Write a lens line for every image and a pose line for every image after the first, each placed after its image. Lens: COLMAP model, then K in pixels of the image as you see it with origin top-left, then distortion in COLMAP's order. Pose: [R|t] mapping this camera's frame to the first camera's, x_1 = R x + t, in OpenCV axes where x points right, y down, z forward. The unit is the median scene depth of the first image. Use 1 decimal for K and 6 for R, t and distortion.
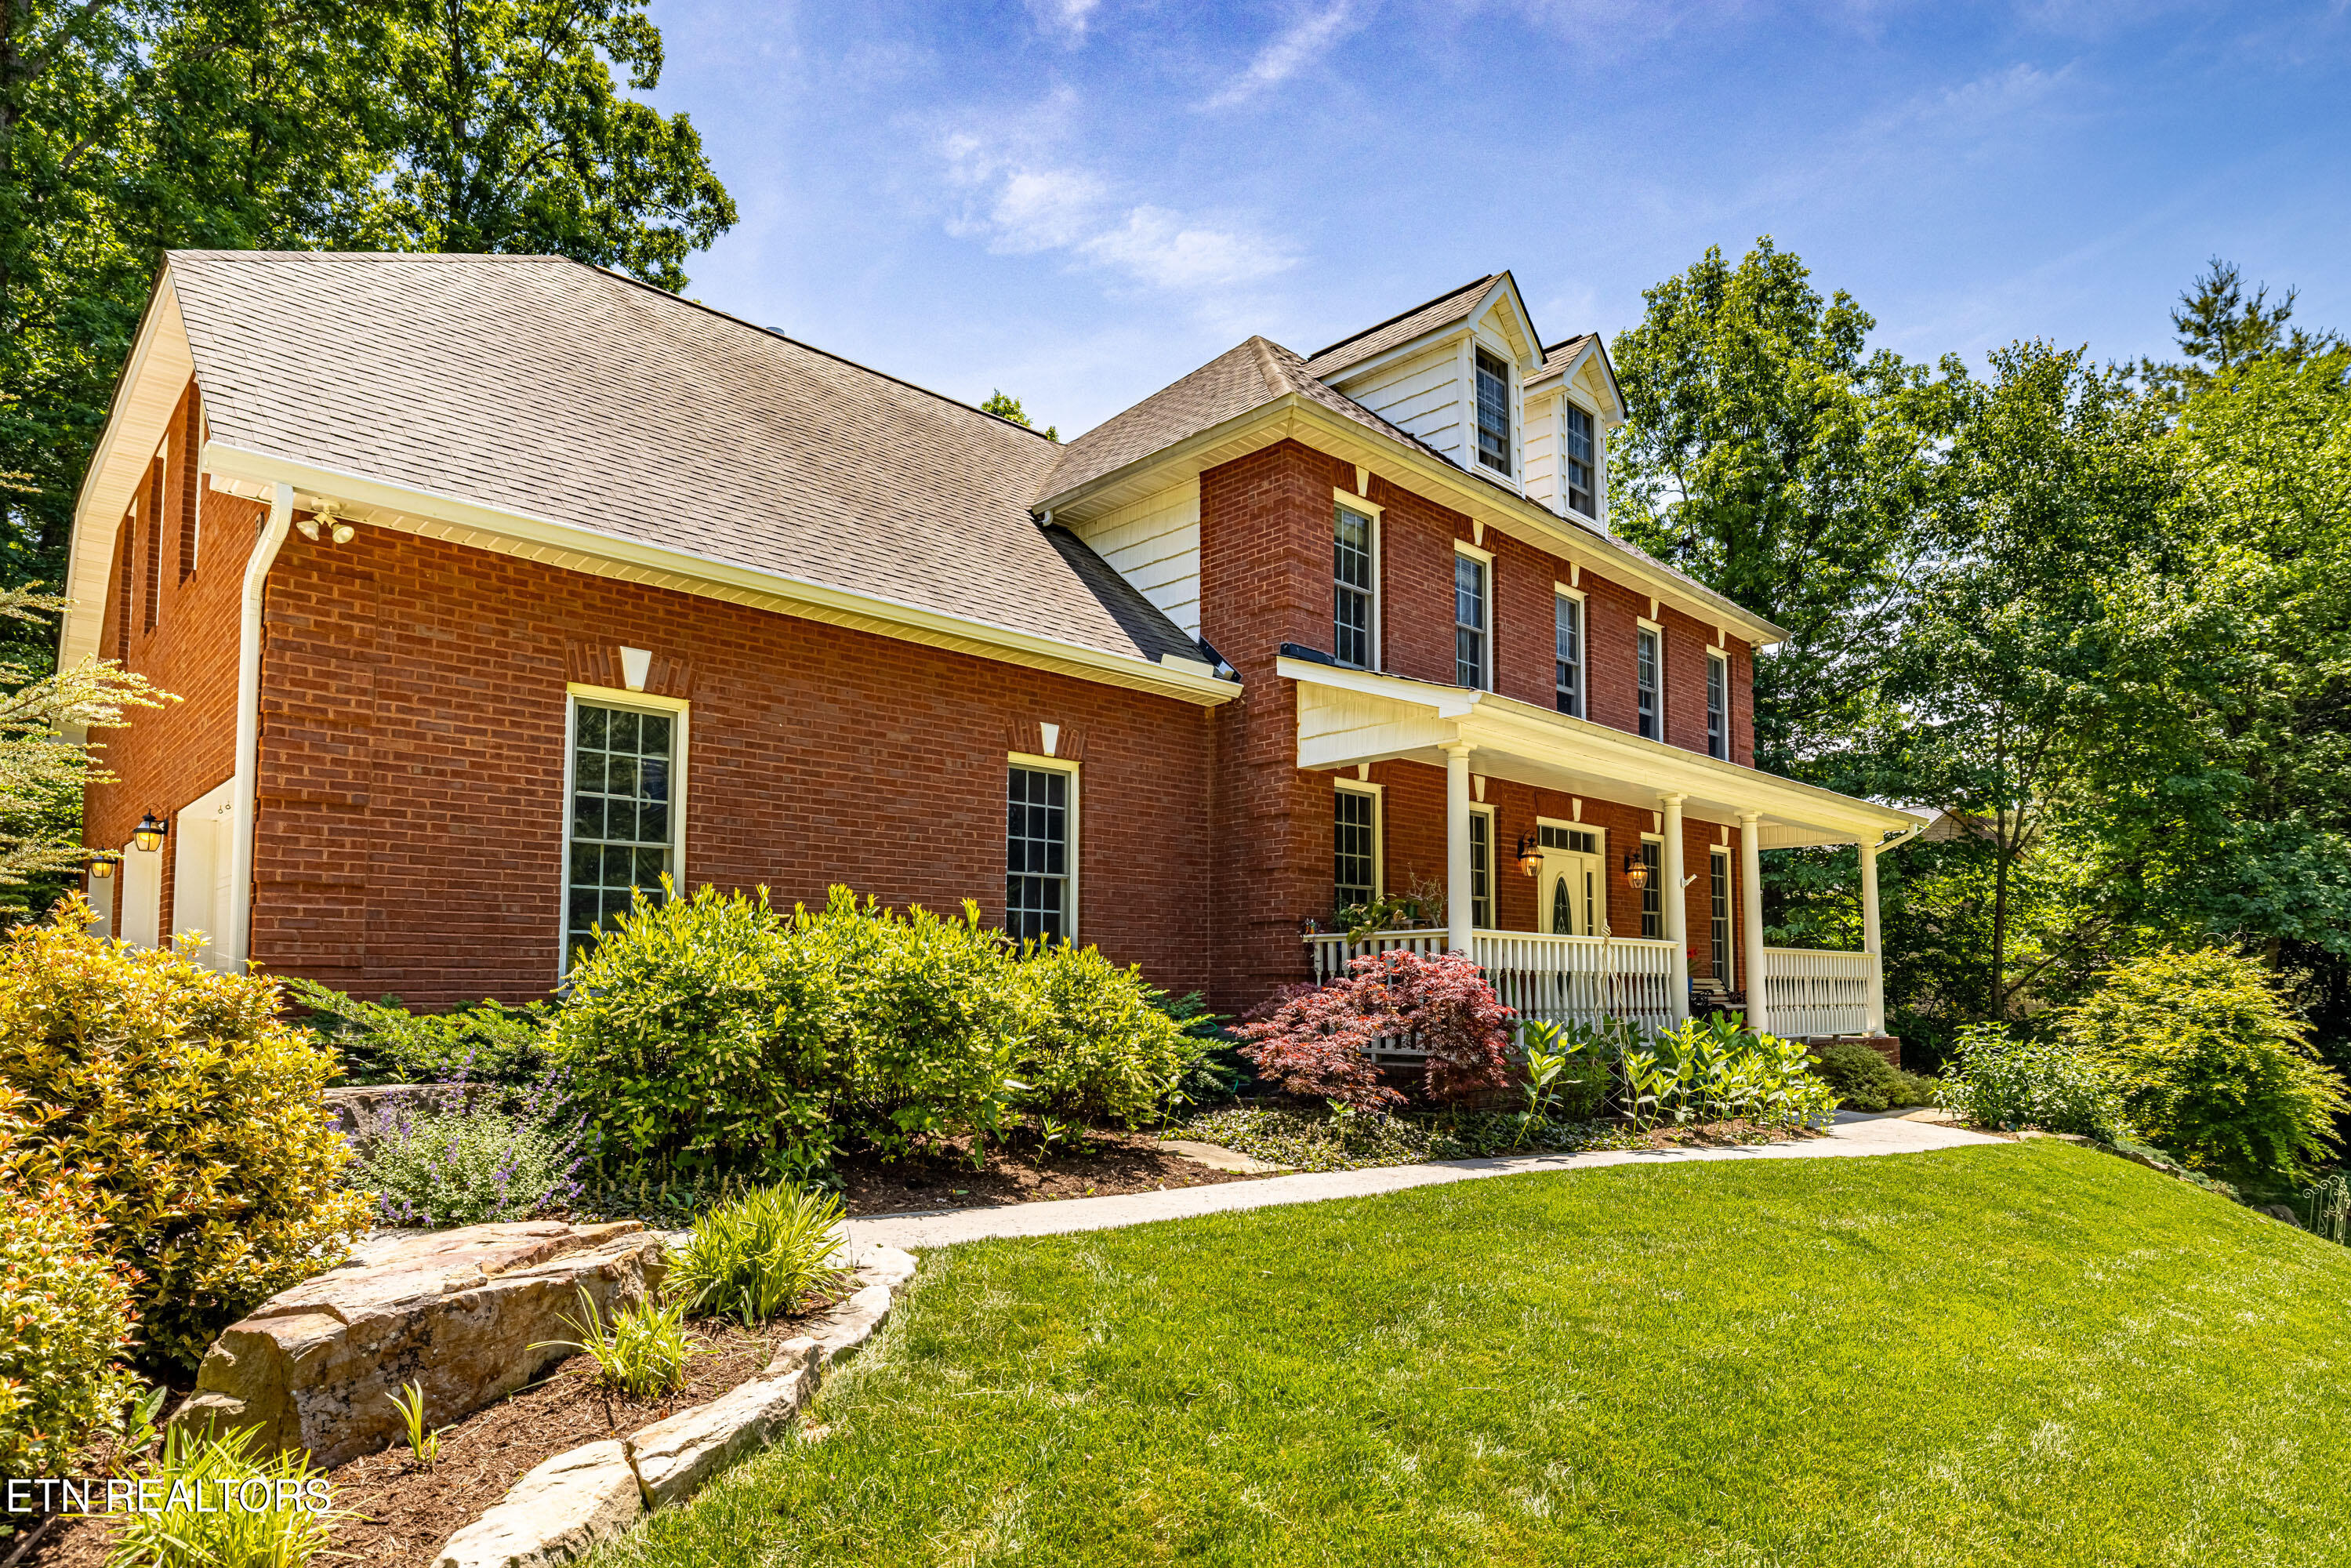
lens RADIAL K [[1273.6, 0, 1230.1], [0, 1273.6, 912.6], [0, 0, 1]] dist [-0.002804, 0.000318]
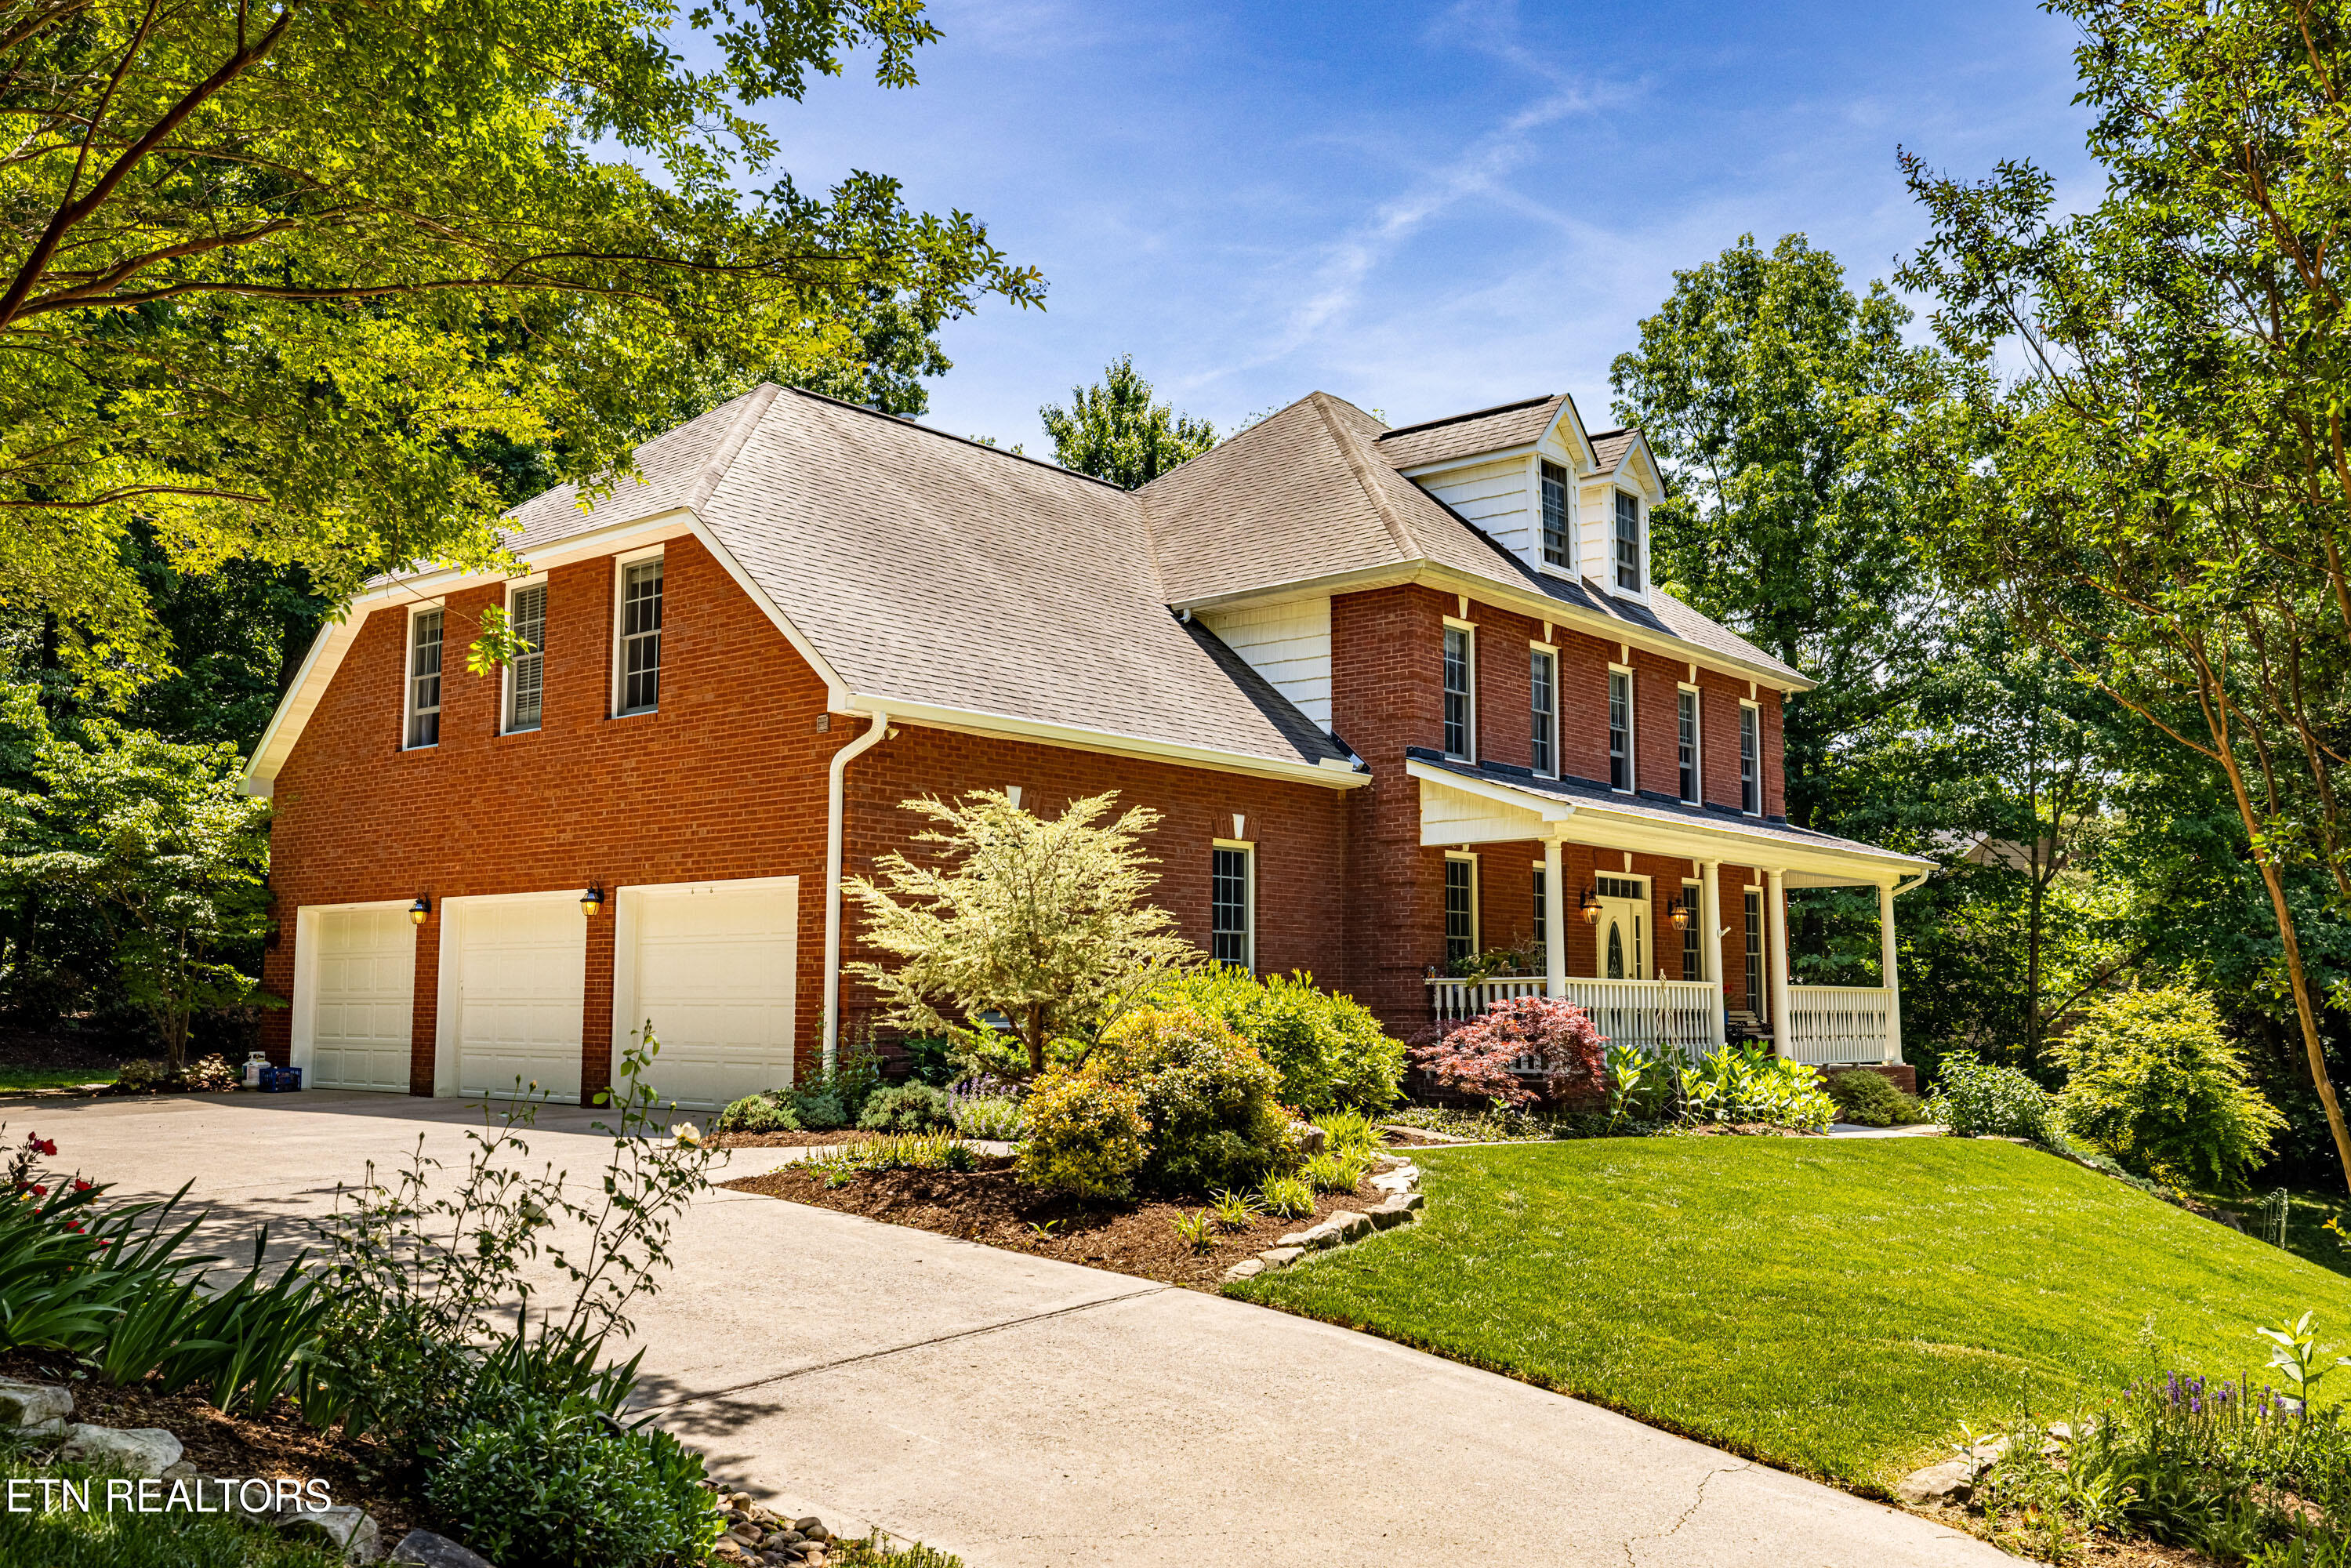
lens RADIAL K [[2011.5, 0, 1175.5], [0, 2011.5, 784.0], [0, 0, 1]] dist [-0.001681, -0.003047]
pose [[0.996912, 0.012424, 0.077534, -0.313815], [-0.008350, 0.998579, -0.052641, -0.061659], [-0.078078, 0.051831, 0.995599, -0.881423]]
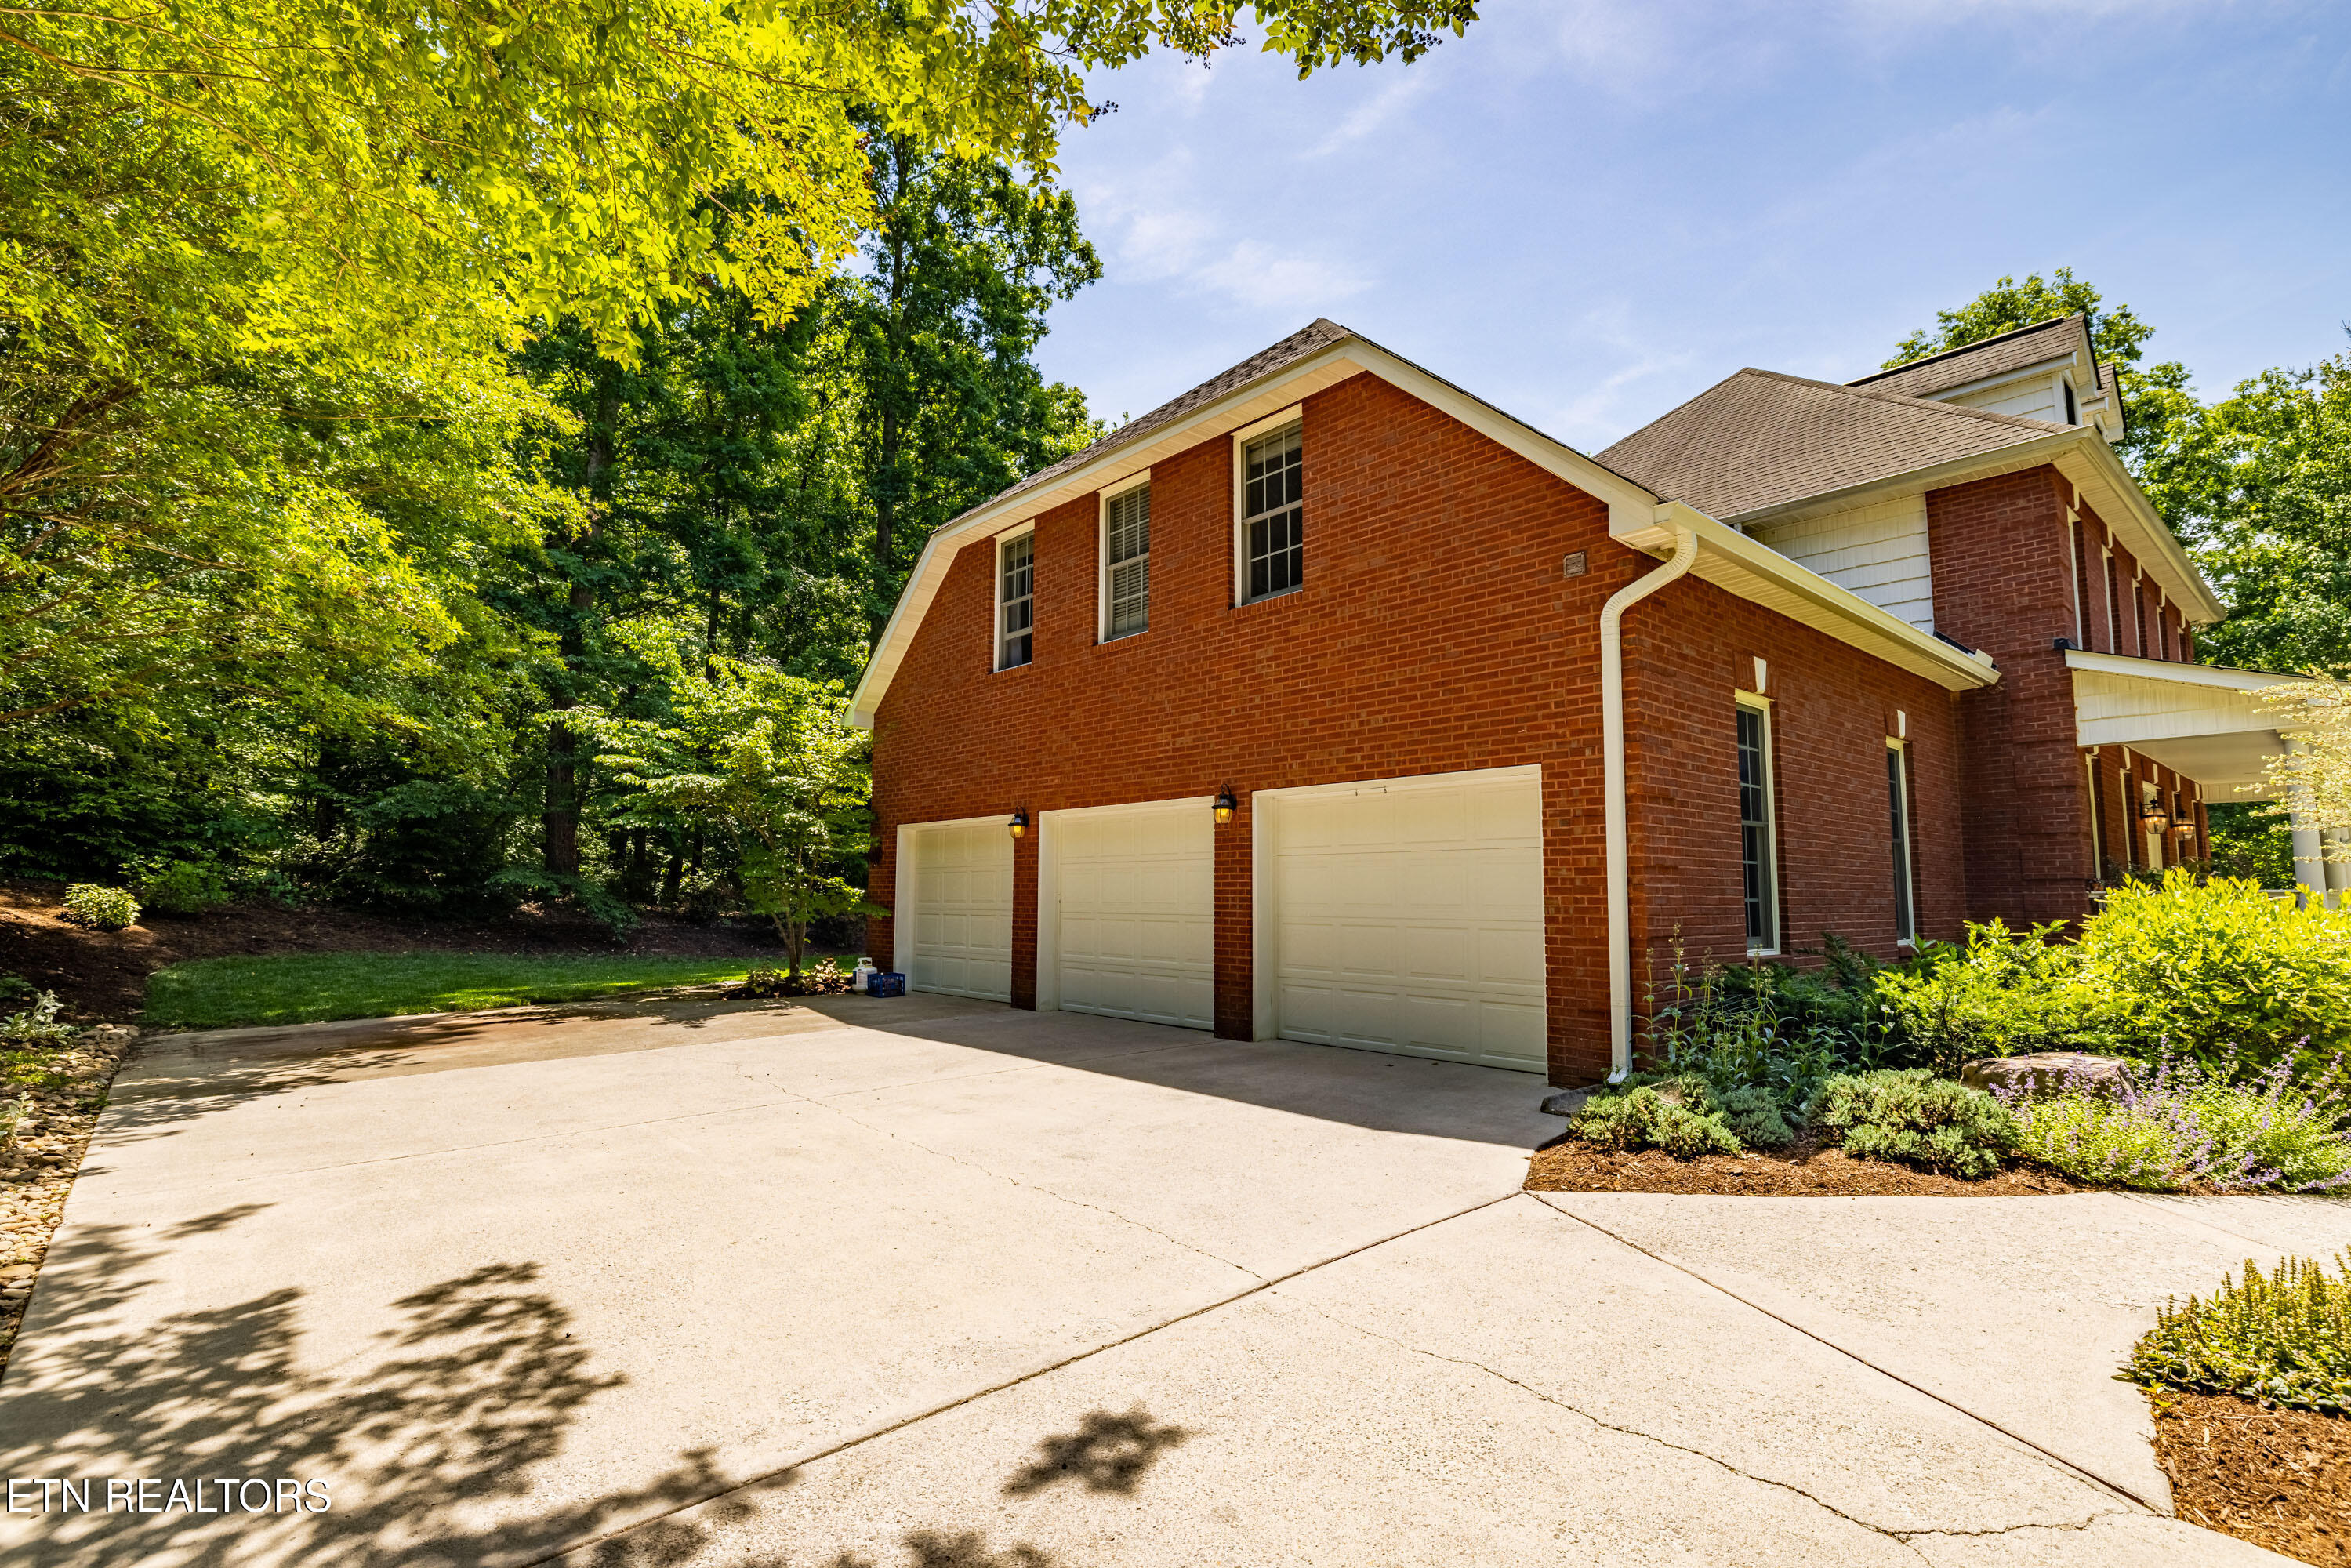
lens RADIAL K [[1097.2, 0, 1175.5], [0, 1097.2, 784.0], [0, 0, 1]] dist [-0.000430, -0.015094]
pose [[0.998295, -0.001235, -0.058365, -0.642341], [-0.001345, 0.999025, -0.044134, -0.031042], [0.058363, 0.044137, 0.997319, -0.028169]]
